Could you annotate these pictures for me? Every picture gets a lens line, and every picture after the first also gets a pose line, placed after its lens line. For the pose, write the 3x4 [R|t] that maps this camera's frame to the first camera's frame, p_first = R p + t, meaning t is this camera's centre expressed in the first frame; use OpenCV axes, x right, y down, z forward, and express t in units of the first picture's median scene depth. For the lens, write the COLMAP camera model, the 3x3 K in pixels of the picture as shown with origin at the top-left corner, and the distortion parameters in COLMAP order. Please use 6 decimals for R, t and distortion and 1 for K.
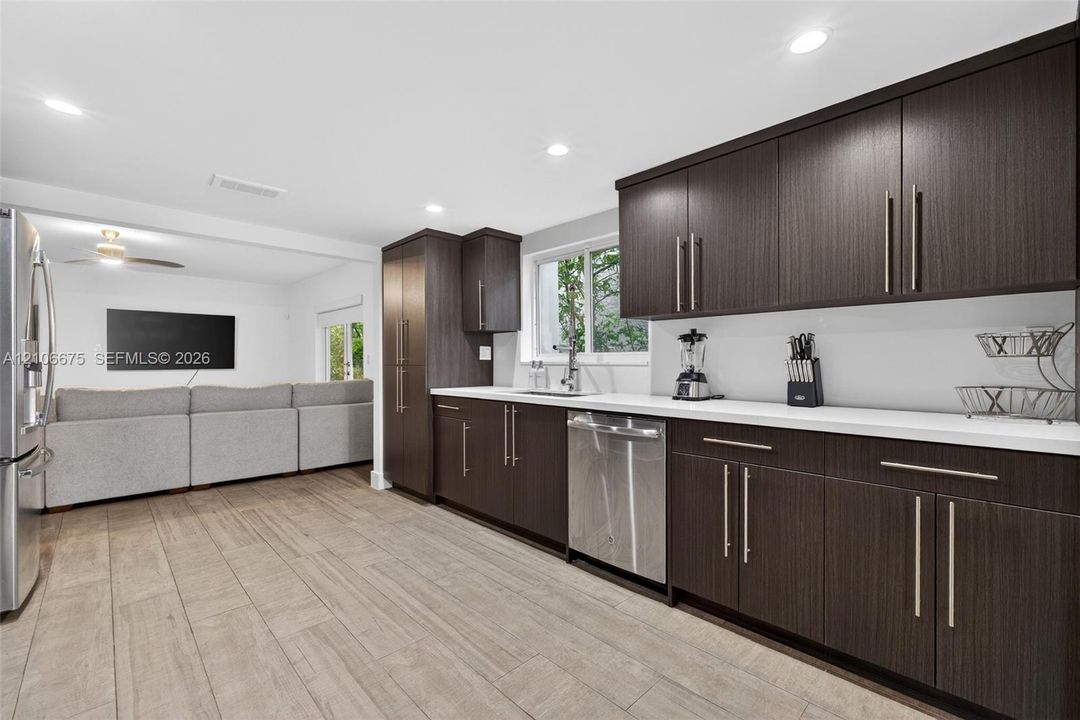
lens RADIAL K [[458.7, 0, 541.2], [0, 458.7, 361.7], [0, 0, 1]] dist [0.004981, -0.000487]
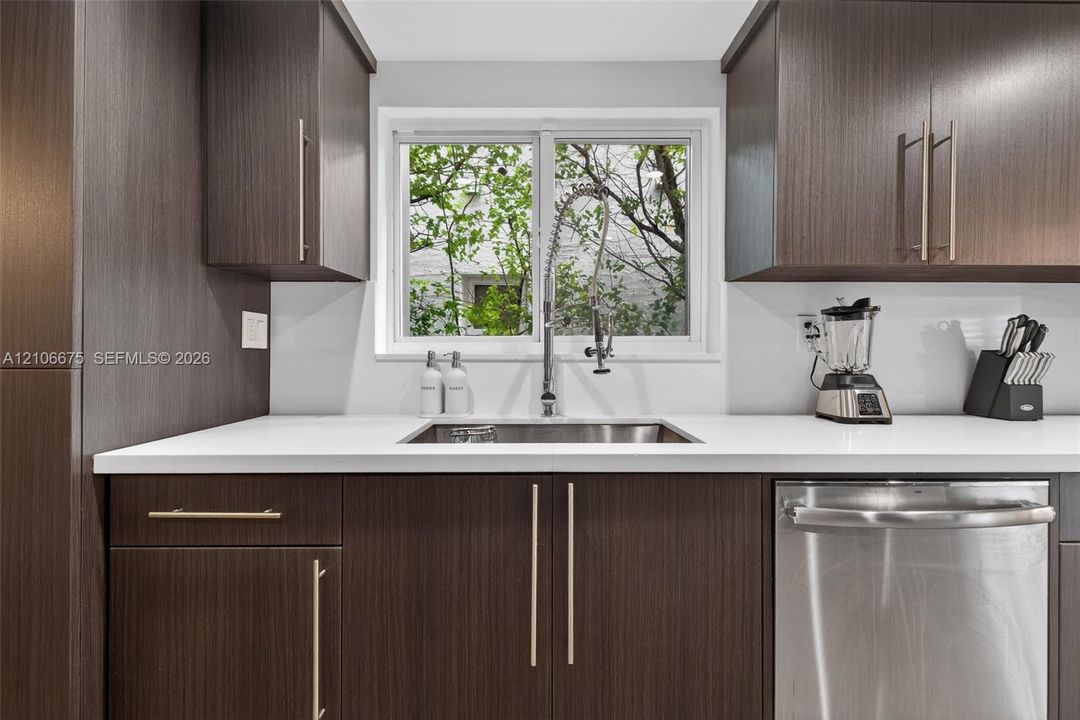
lens RADIAL K [[458.7, 0, 538.8], [0, 458.7, 350.7], [0, 0, 1]] dist [0.004981, -0.000487]
pose [[0.694906, -0.000984, 0.719099, -0.253700], [0.000096, 0.999999, 0.001276, -0.002931], [-0.719100, -0.000817, 0.694906, 0.619806]]
